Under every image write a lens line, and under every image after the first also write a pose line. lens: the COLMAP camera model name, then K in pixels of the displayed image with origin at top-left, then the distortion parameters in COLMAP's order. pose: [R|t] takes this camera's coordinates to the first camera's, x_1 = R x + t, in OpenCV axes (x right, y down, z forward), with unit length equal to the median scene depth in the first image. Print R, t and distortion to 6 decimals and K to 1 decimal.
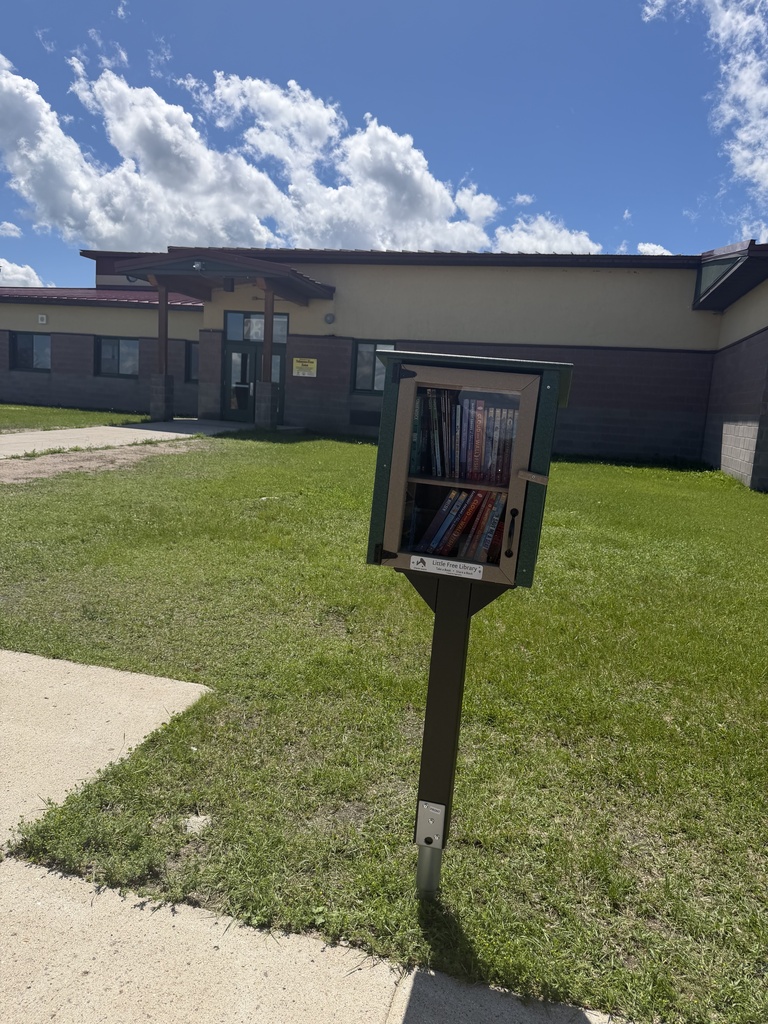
lens RADIAL K [[739.2, 0, 384.6], [0, 739.2, 518.9], [0, 0, 1]] dist [0.020928, -0.047556]
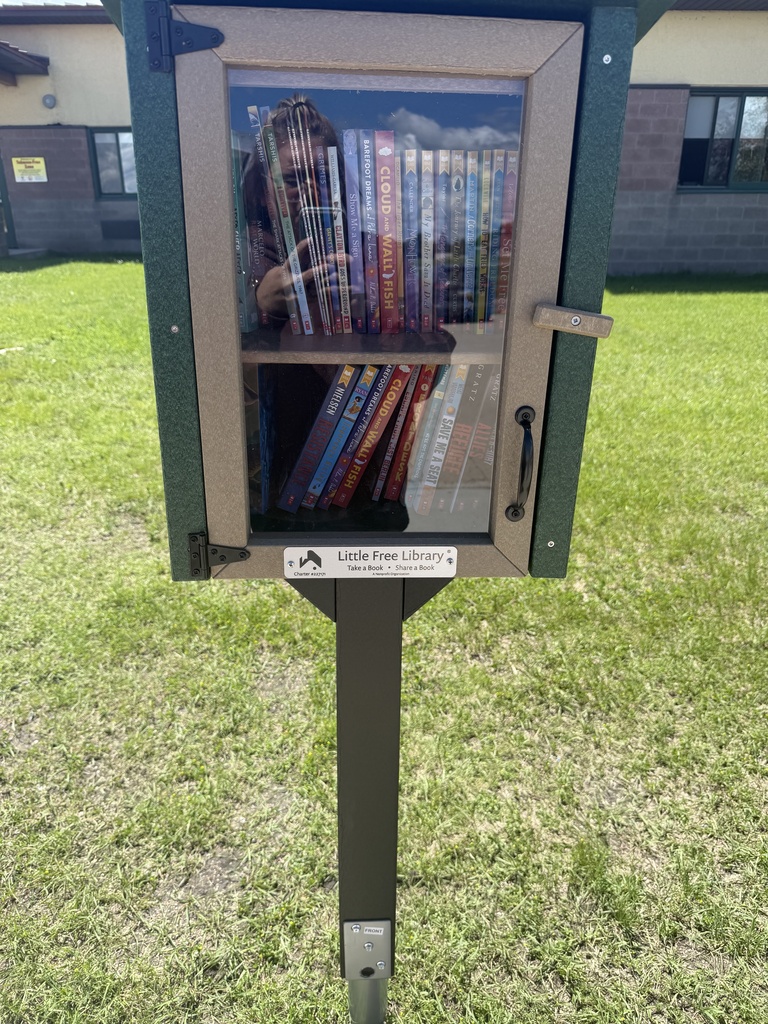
lens RADIAL K [[739.2, 0, 384.6], [0, 739.2, 518.9], [0, 0, 1]] dist [0.020928, -0.047556]
pose [[0.954597, -0.176095, 0.240282, -0.003012], [0.111926, 0.959499, 0.258524, -0.034914], [-0.276075, -0.219892, 0.935644, 0.327678]]
